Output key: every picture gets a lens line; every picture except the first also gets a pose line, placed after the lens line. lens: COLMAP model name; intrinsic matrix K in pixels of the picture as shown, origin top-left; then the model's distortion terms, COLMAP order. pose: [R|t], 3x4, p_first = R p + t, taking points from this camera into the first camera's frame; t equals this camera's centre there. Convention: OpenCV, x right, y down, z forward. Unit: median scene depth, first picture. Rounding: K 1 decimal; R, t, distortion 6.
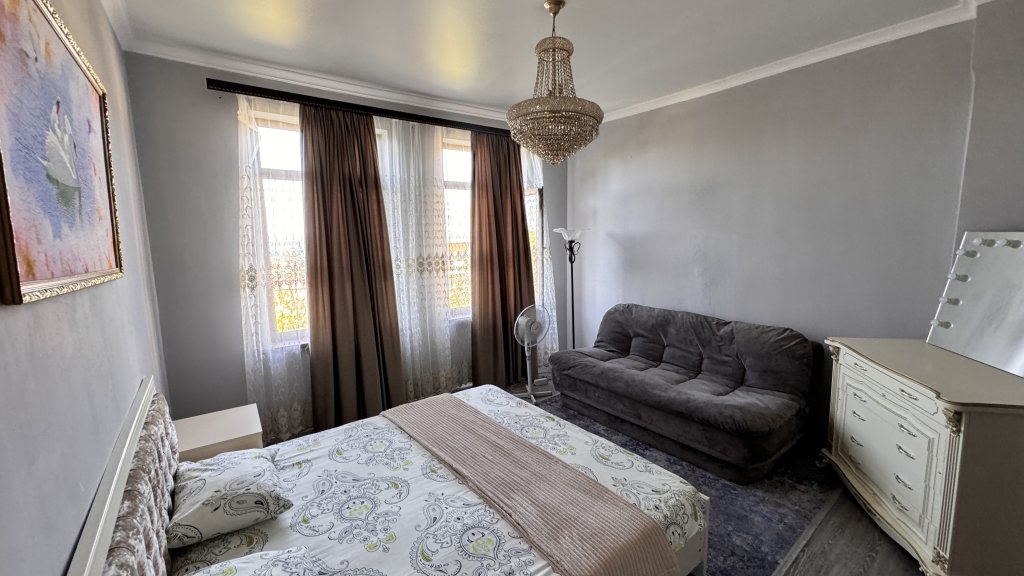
lens RADIAL K [[407.5, 0, 515.4], [0, 407.5, 289.4], [0, 0, 1]] dist [-0.002549, -0.000233]
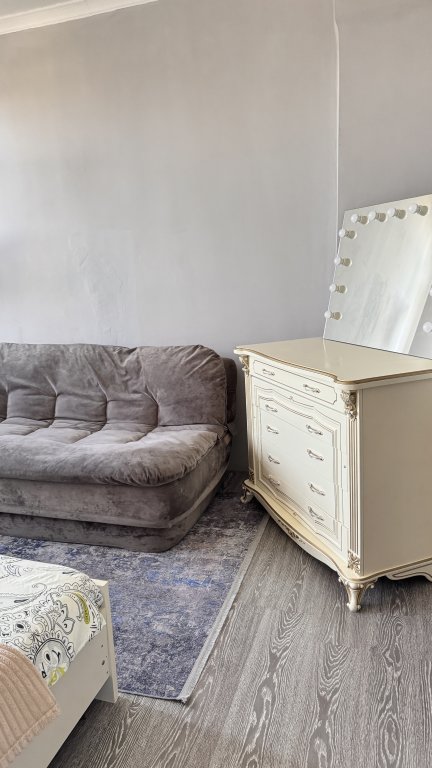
lens RADIAL K [[532.4, 0, 216.0], [0, 532.4, 384.0], [0, 0, 1]] dist [0.134104, -0.201260]
pose [[0.825239, -0.131316, 0.549306, 0.128413], [0.100786, 0.991224, 0.085546, 0.096679], [-0.555719, -0.015233, 0.831231, 0.122236]]
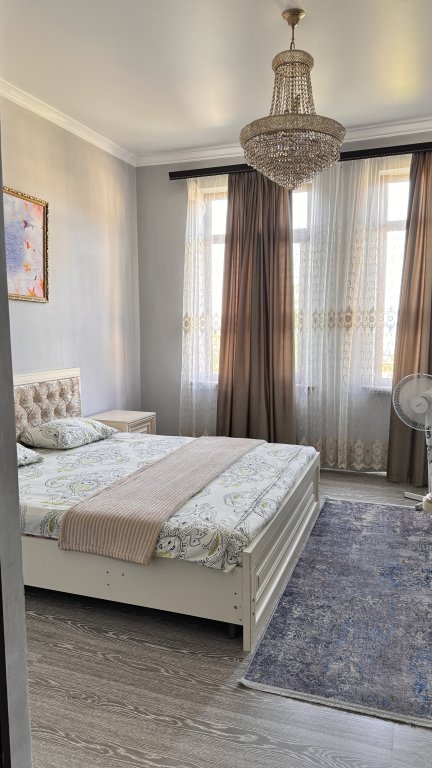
lens RADIAL K [[532.4, 0, 216.0], [0, 532.4, 384.0], [0, 0, 1]] dist [0.134104, -0.201260]
pose [[0.536112, 0.109071, -0.837071, 0.981012], [-0.117960, 0.991568, 0.053653, 0.072352], [0.835864, 0.069977, 0.544458, 0.206074]]
